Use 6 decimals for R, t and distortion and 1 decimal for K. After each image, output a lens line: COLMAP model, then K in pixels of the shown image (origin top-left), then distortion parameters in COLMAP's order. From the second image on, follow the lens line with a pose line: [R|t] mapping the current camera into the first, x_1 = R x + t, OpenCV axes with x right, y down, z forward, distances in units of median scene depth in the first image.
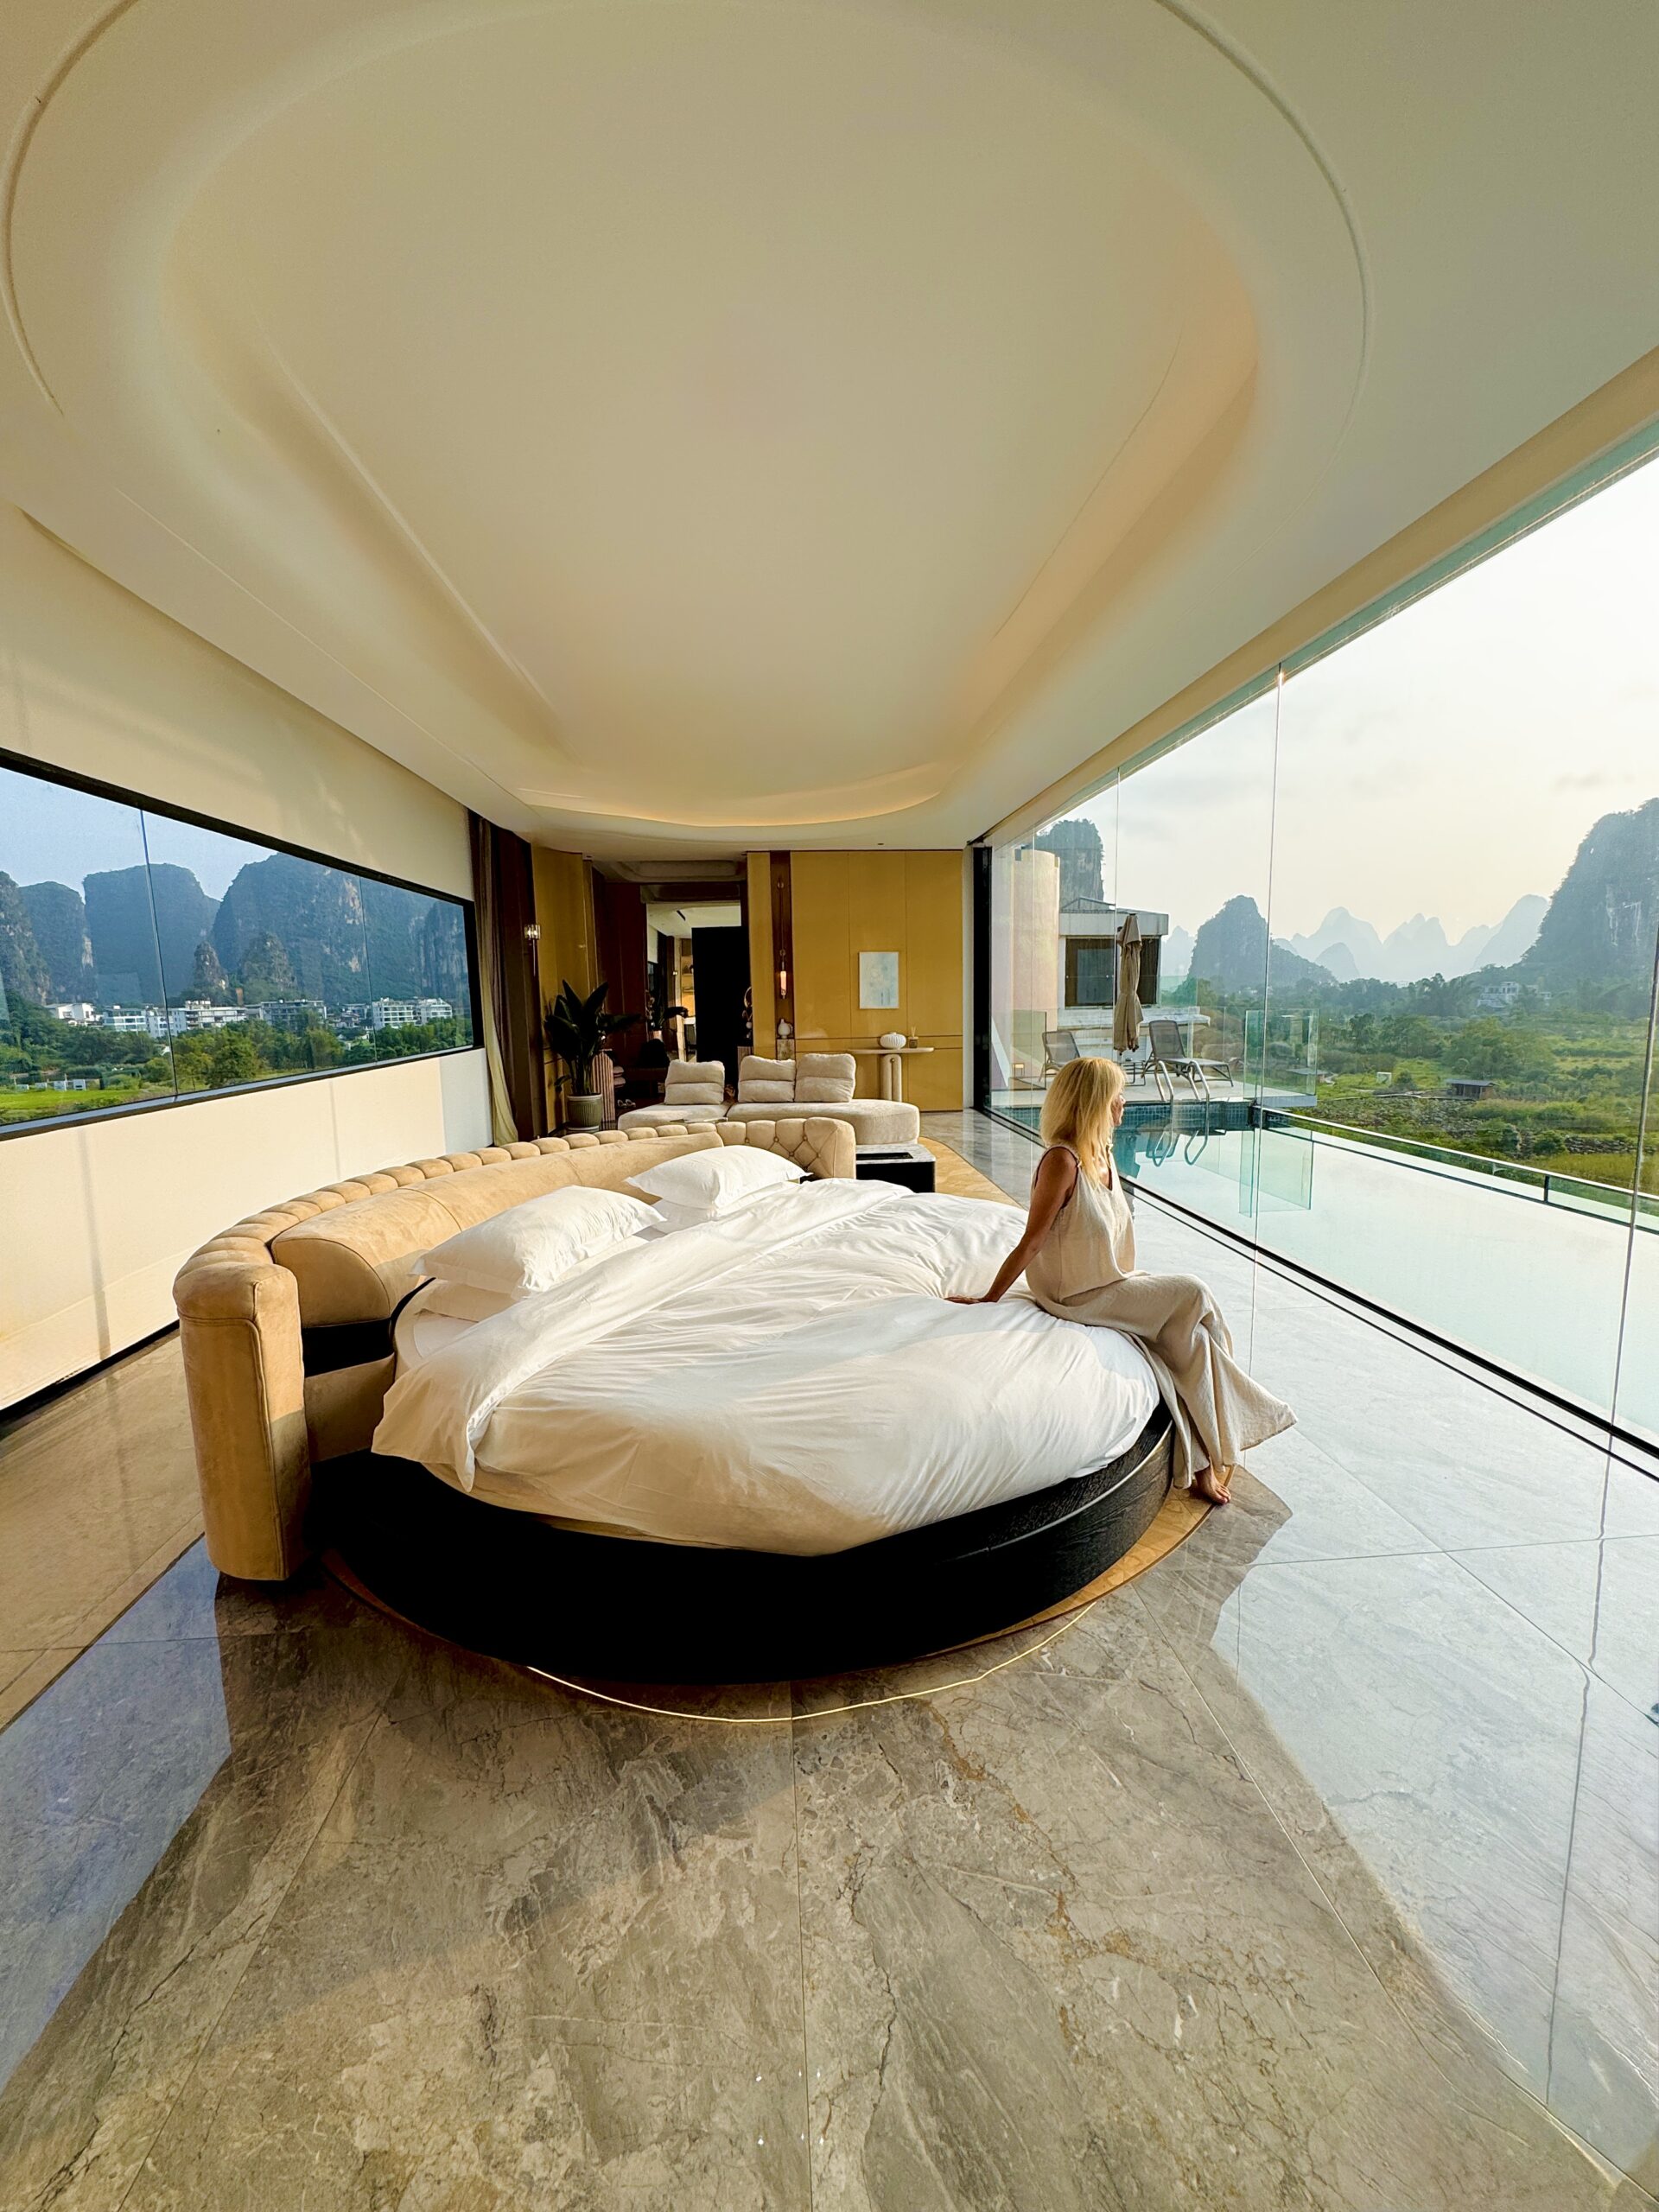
lens RADIAL K [[884.4, 0, 834.2], [0, 884.4, 1100.8], [0, 0, 1]] dist [0.000177, -0.000034]
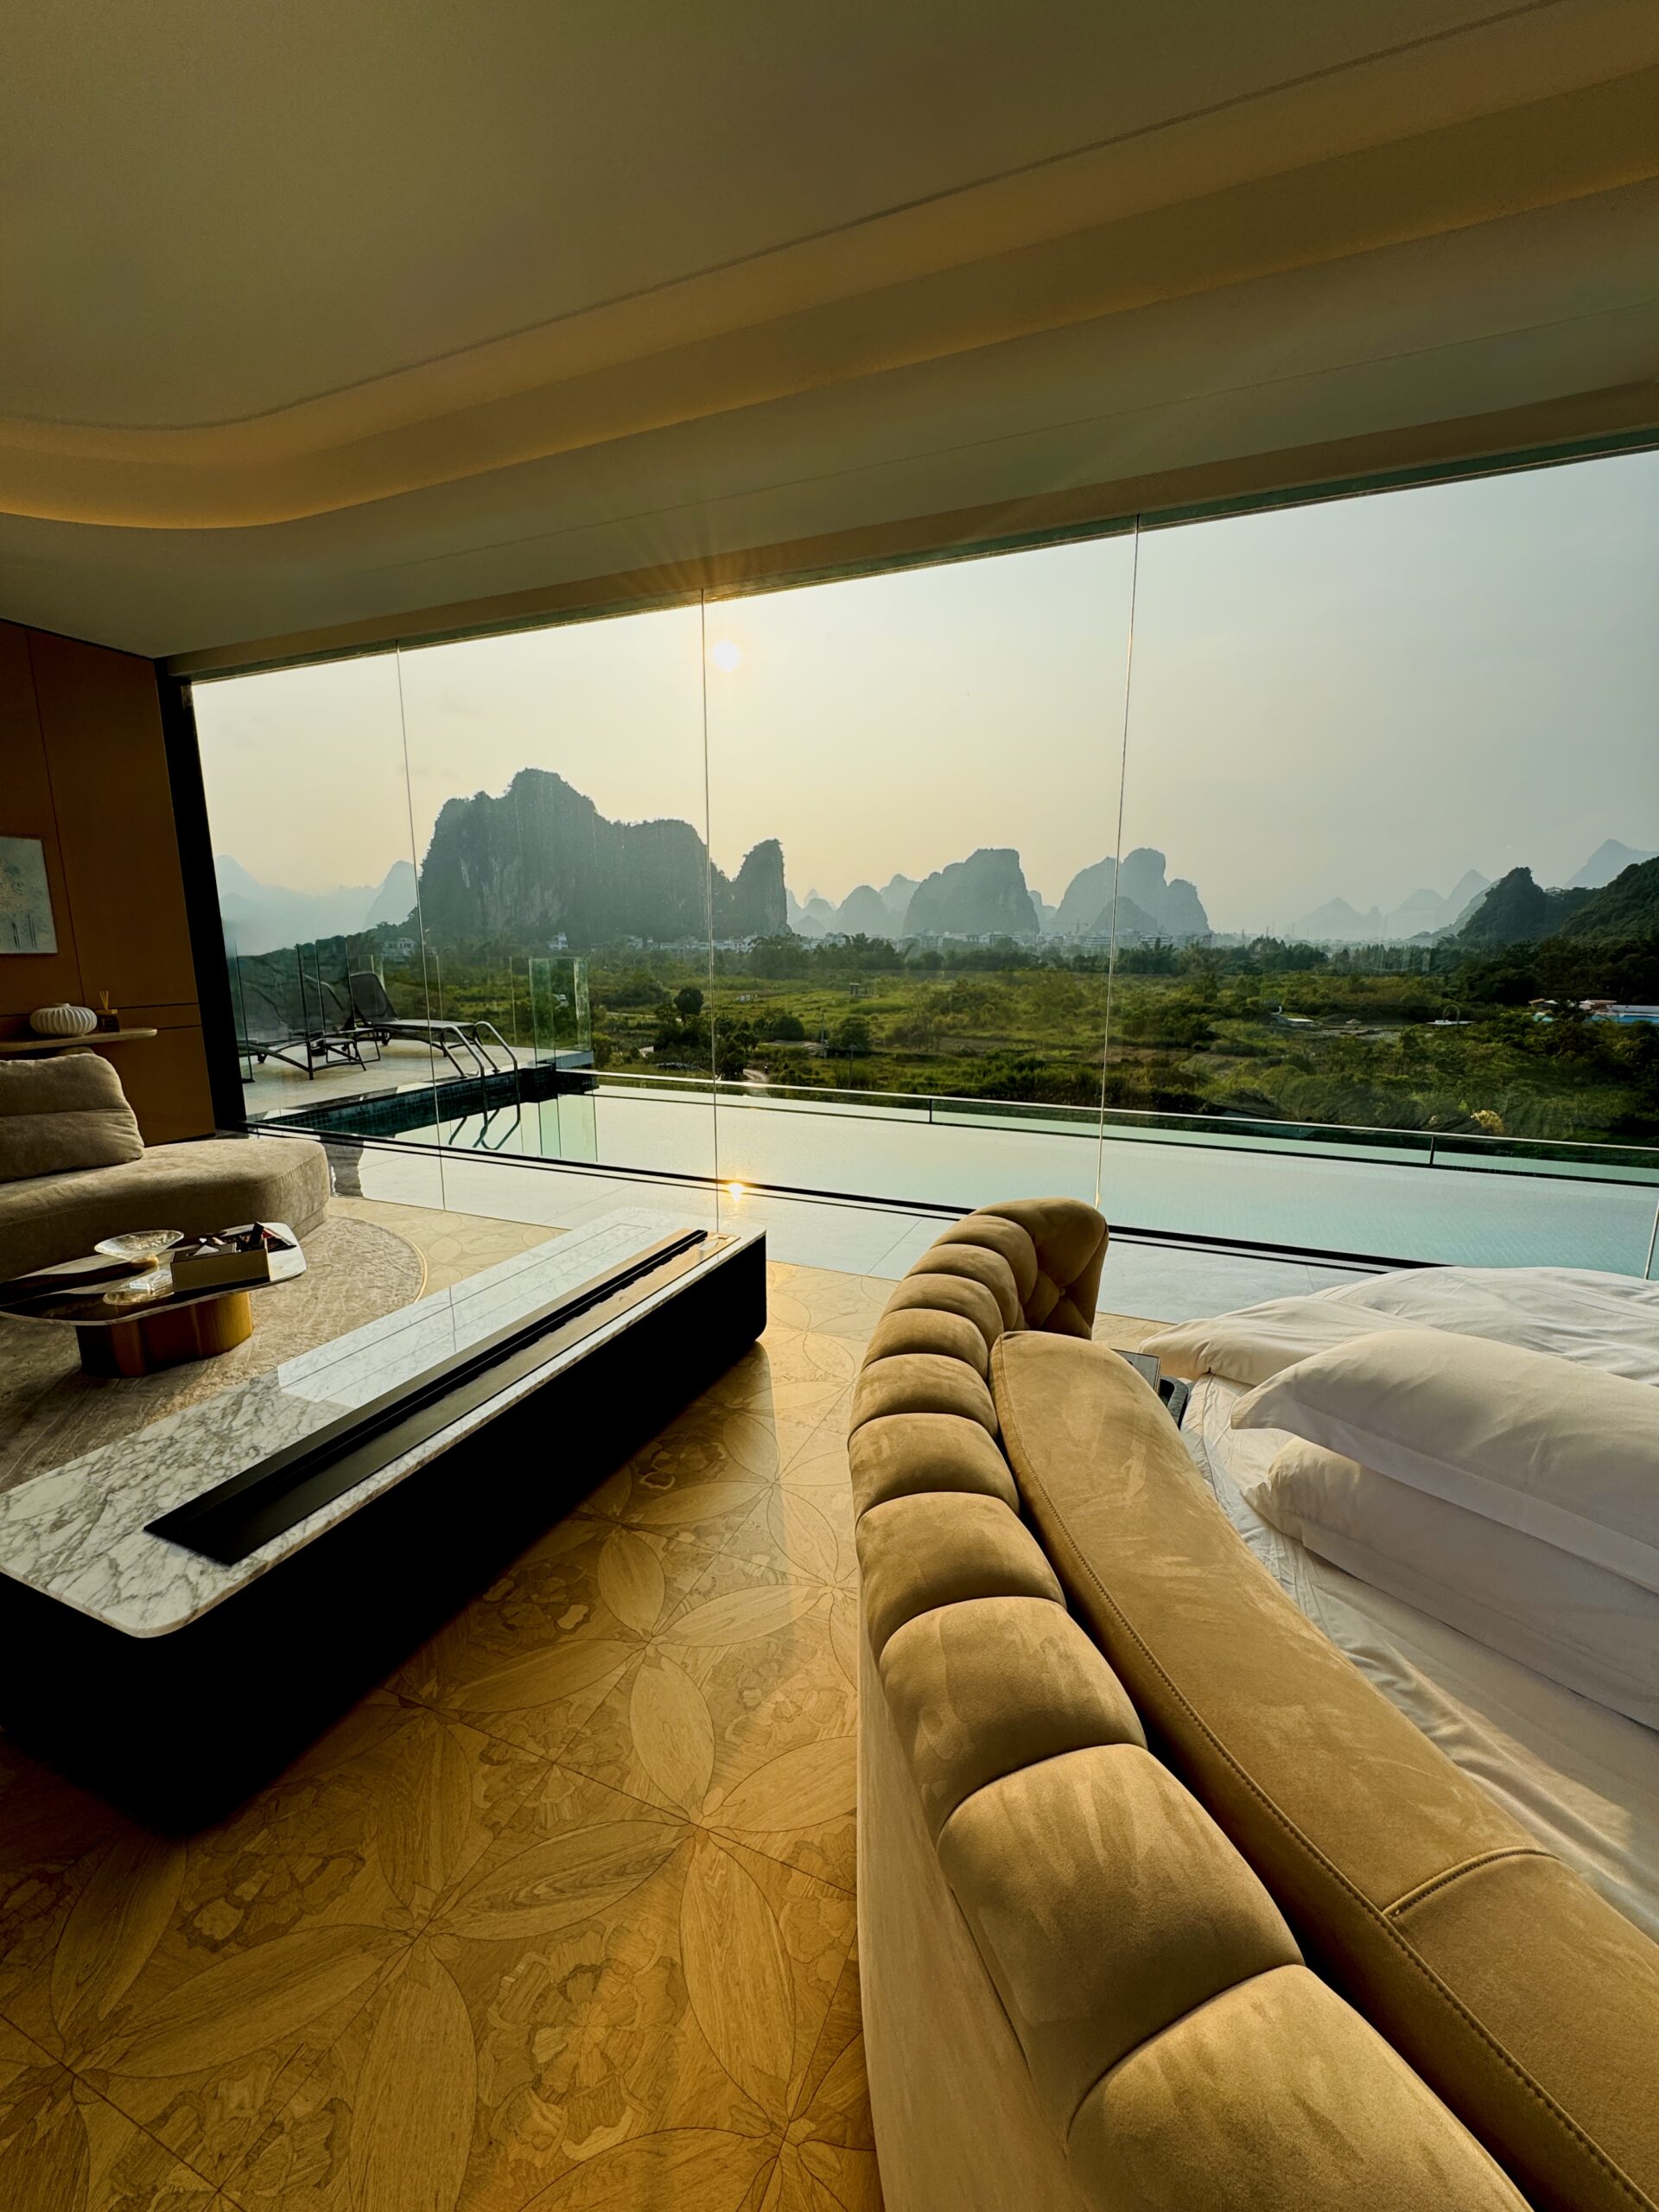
lens RADIAL K [[884.4, 0, 834.2], [0, 884.4, 1100.8], [0, 0, 1]] dist [0.000177, -0.000034]
pose [[0.457147, -0.141526, 0.878058, -0.178860], [0.096545, 0.989321, 0.109194, -0.034936], [-0.884135, 0.034854, 0.465929, 0.382734]]
